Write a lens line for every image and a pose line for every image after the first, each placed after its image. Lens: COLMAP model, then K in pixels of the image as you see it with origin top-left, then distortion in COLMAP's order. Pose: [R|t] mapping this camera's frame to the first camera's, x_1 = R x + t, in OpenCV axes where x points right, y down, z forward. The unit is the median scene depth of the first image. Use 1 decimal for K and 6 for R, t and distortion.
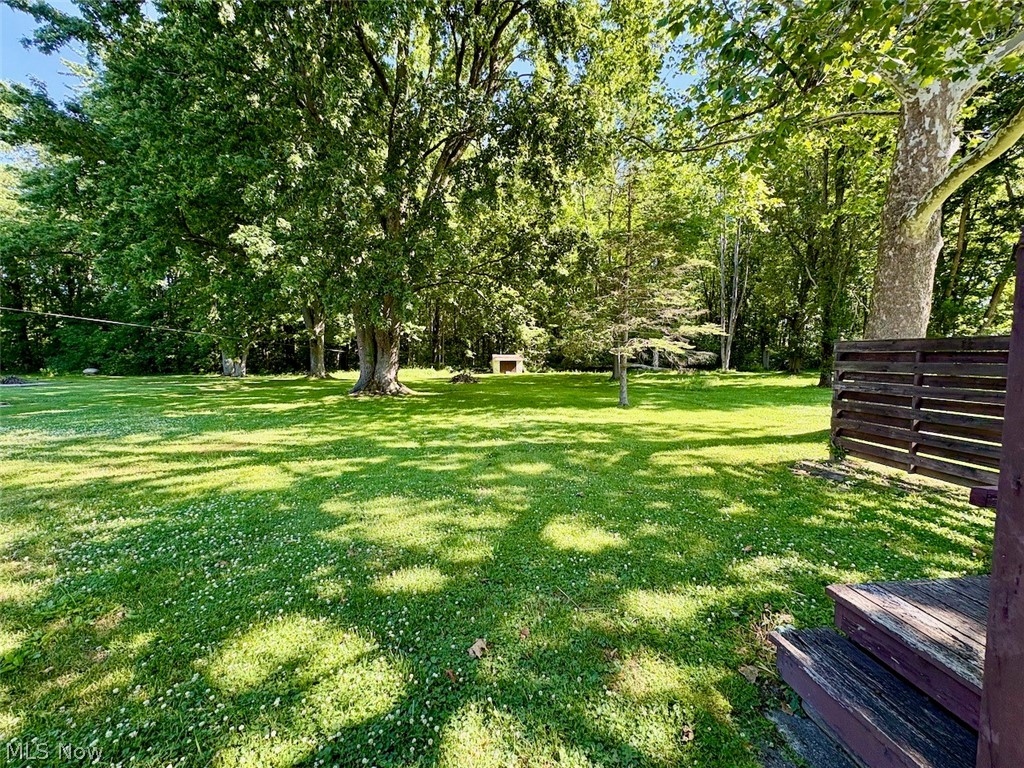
lens RADIAL K [[411.3, 0, 511.9], [0, 411.3, 384.3], [0, 0, 1]] dist [-0.003900, -0.000261]
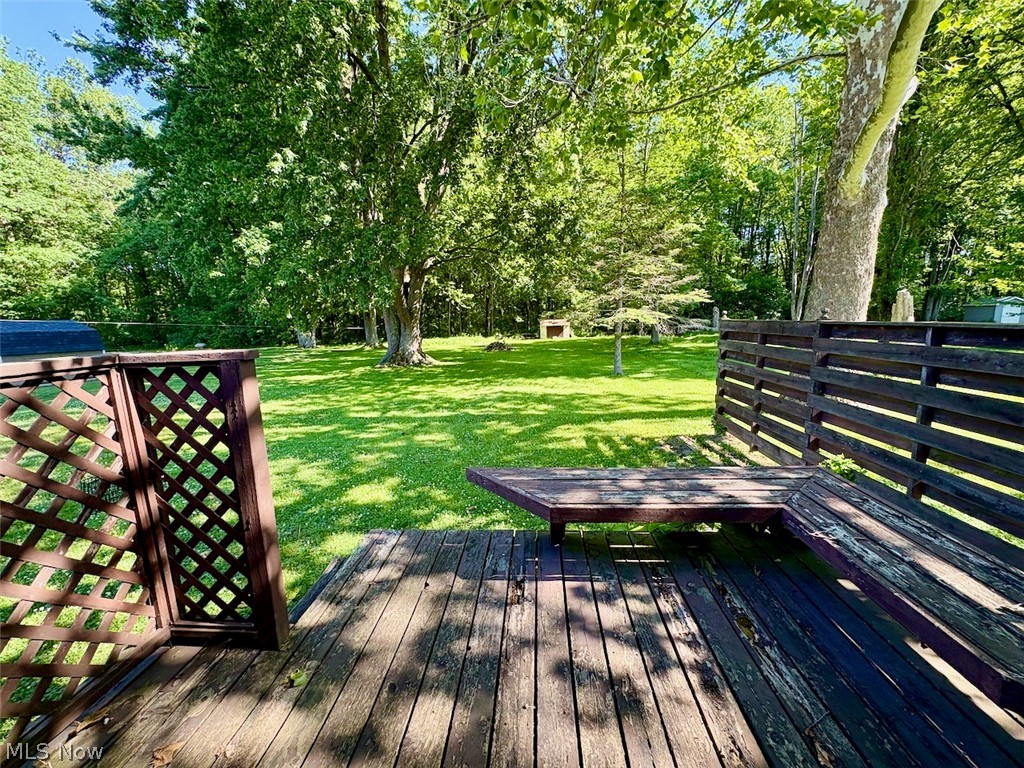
lens RADIAL K [[411.3, 0, 509.9], [0, 411.3, 385.5], [0, 0, 1]] dist [-0.003900, -0.000261]
pose [[0.983529, -0.004077, -0.180706, 0.184807], [0.020994, 0.995556, 0.091799, -0.019112], [0.179529, -0.094081, 0.979244, -0.038828]]
